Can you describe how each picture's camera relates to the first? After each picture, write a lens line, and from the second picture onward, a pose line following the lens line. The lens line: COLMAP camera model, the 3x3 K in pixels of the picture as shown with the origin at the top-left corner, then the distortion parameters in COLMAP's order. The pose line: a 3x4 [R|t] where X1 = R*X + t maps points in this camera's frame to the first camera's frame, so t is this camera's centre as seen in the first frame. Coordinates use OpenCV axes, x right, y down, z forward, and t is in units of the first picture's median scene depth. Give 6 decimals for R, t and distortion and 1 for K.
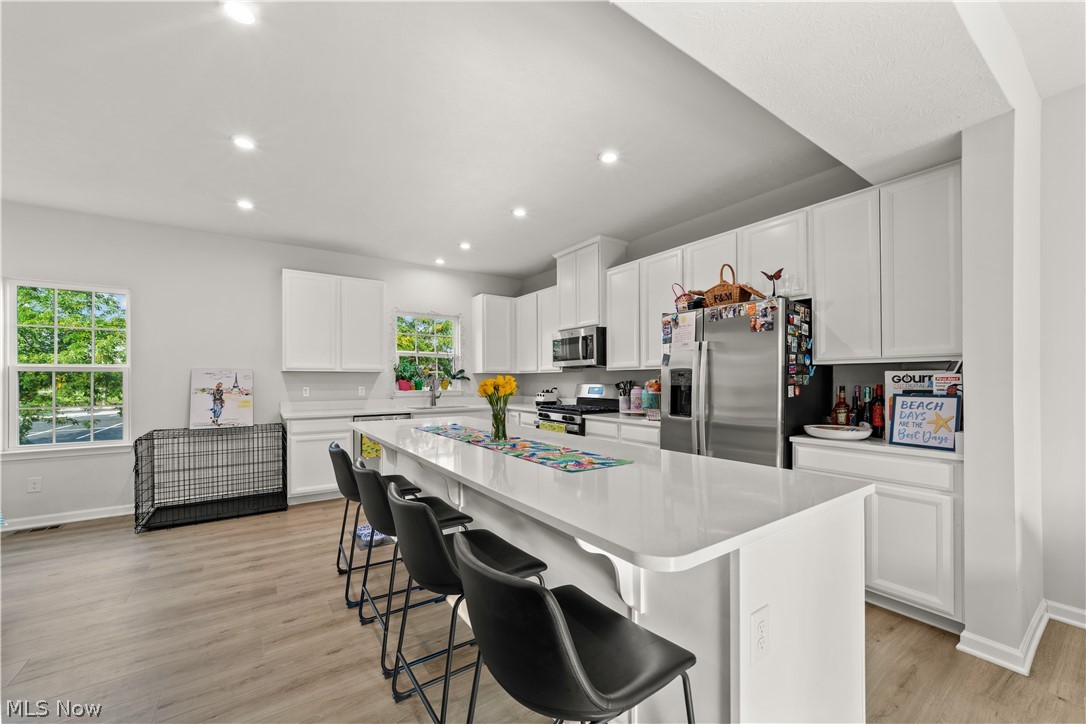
lens RADIAL K [[423.5, 0, 539.8], [0, 423.5, 378.4], [0, 0, 1]] dist [-0.016567, 0.006346]
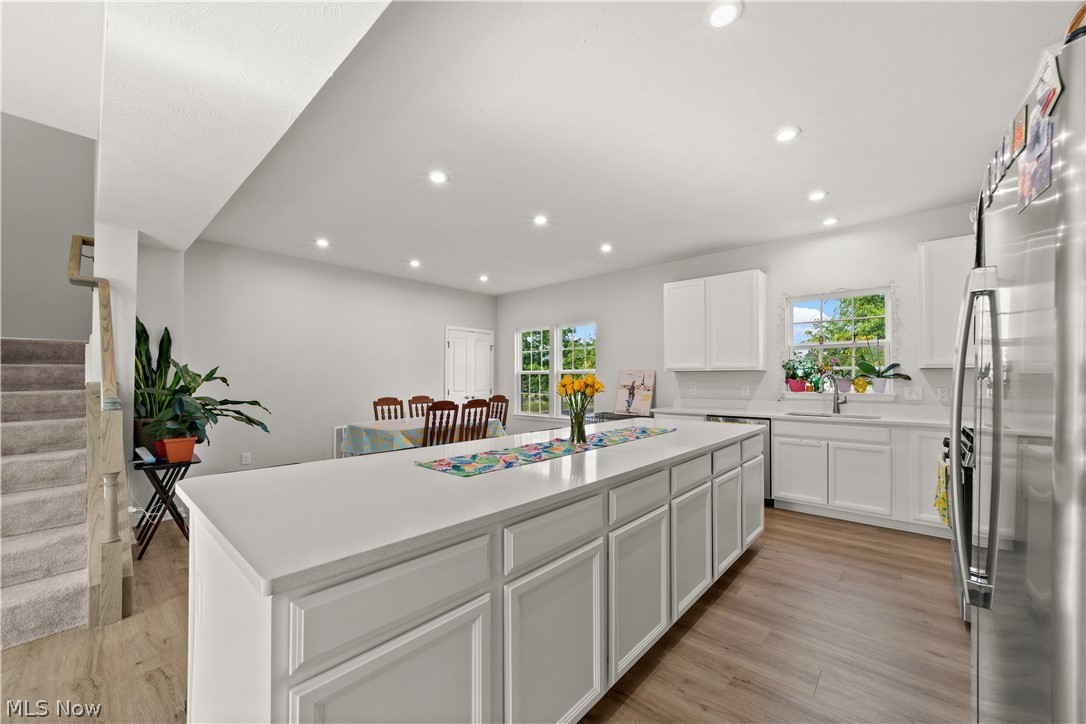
lens RADIAL K [[423.5, 0, 539.8], [0, 423.5, 378.4], [0, 0, 1]] dist [-0.016567, 0.006346]
pose [[0.210289, -0.000897, -0.977639, 0.437234], [0.003826, 0.999993, -0.000094, 0.000963], [0.977632, -0.003720, 0.210291, 0.388965]]
